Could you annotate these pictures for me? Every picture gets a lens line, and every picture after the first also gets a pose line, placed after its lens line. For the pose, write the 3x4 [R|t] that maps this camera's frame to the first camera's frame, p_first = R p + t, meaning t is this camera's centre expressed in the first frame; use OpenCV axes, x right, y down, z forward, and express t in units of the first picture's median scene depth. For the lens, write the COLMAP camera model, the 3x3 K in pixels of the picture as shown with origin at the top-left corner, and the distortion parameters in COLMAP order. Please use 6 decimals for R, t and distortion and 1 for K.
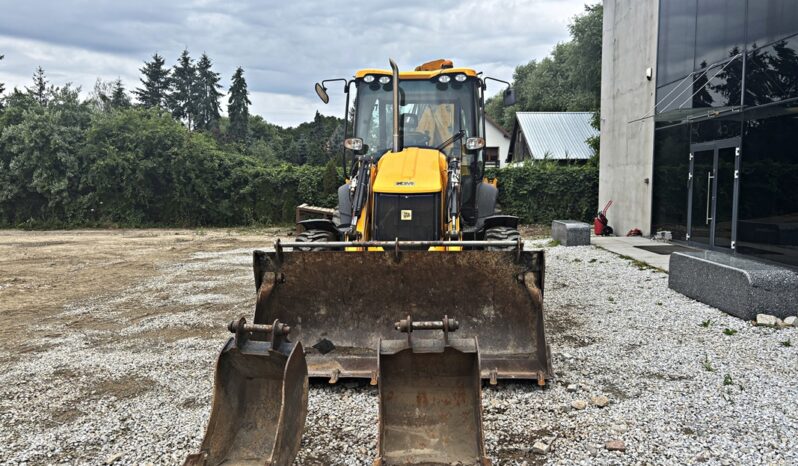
lens RADIAL K [[603.0, 0, 401.4], [0, 603.0, 235.4], [0, 0, 1]] dist [0.041537, -0.048415]
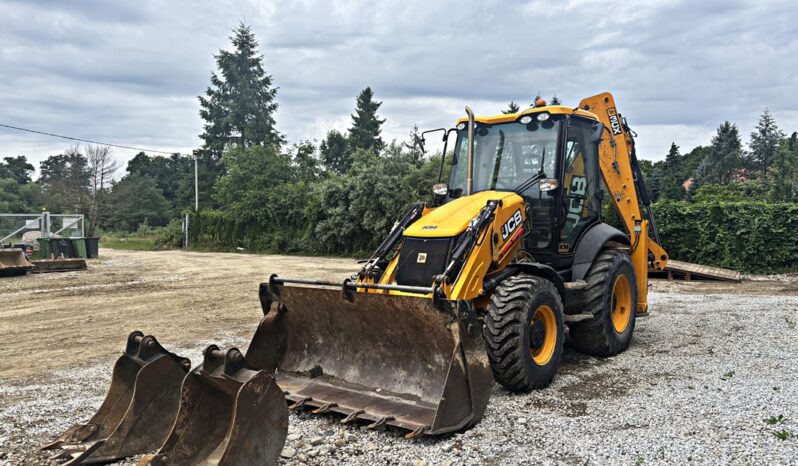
lens RADIAL K [[603.0, 0, 404.0], [0, 603.0, 234.2], [0, 0, 1]] dist [0.041537, -0.048415]
pose [[0.828286, 0.013905, -0.560133, 0.472618], [-0.049087, 0.997649, -0.047820, -0.020088], [0.558151, 0.067104, 0.827021, 0.102692]]
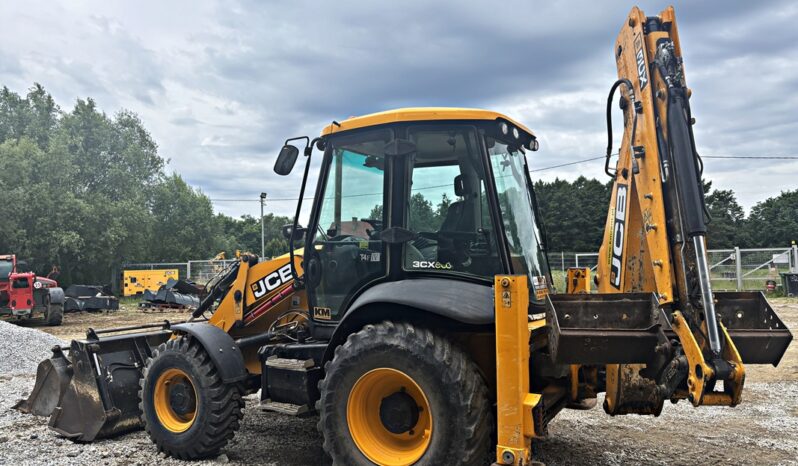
lens RADIAL K [[603.0, 0, 378.5], [0, 603.0, 223.9], [0, 0, 1]] dist [0.041537, -0.048415]
pose [[-0.420368, -0.044444, -0.906265, 0.777737], [-0.052965, 0.998298, -0.024390, -0.153220], [0.905806, 0.037748, -0.422007, 1.440958]]
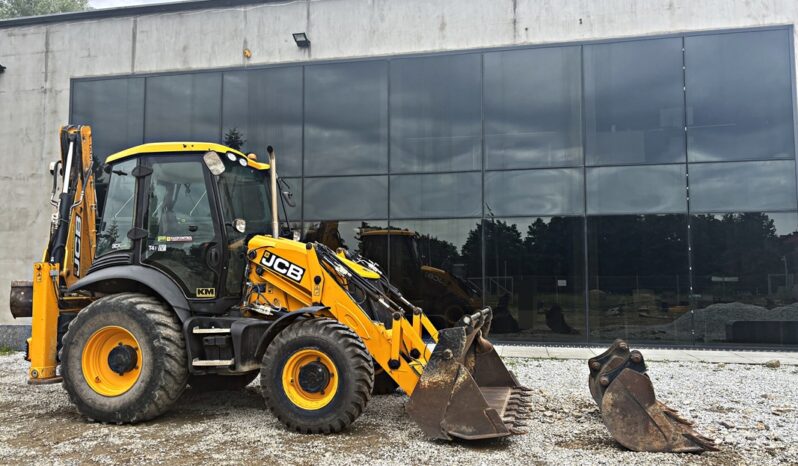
lens RADIAL K [[603.0, 0, 401.6], [0, 603.0, 232.2], [0, 0, 1]] dist [0.041537, -0.048415]
pose [[0.171684, 0.089528, 0.981076, -0.948026], [0.084968, 0.990806, -0.105285, -0.028048], [-0.981481, 0.101436, 0.162499, 0.638789]]
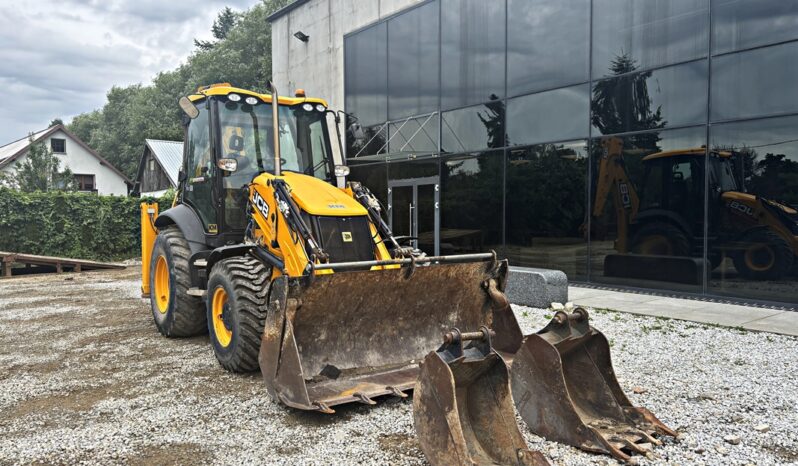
lens RADIAL K [[603.0, 0, 399.9], [0, 603.0, 237.4], [0, 0, 1]] dist [0.041537, -0.048415]
pose [[0.772361, -0.022261, 0.634793, -0.483379], [0.054977, 0.997978, -0.031894, 0.003933], [-0.632800, 0.059532, 0.772024, 0.123498]]
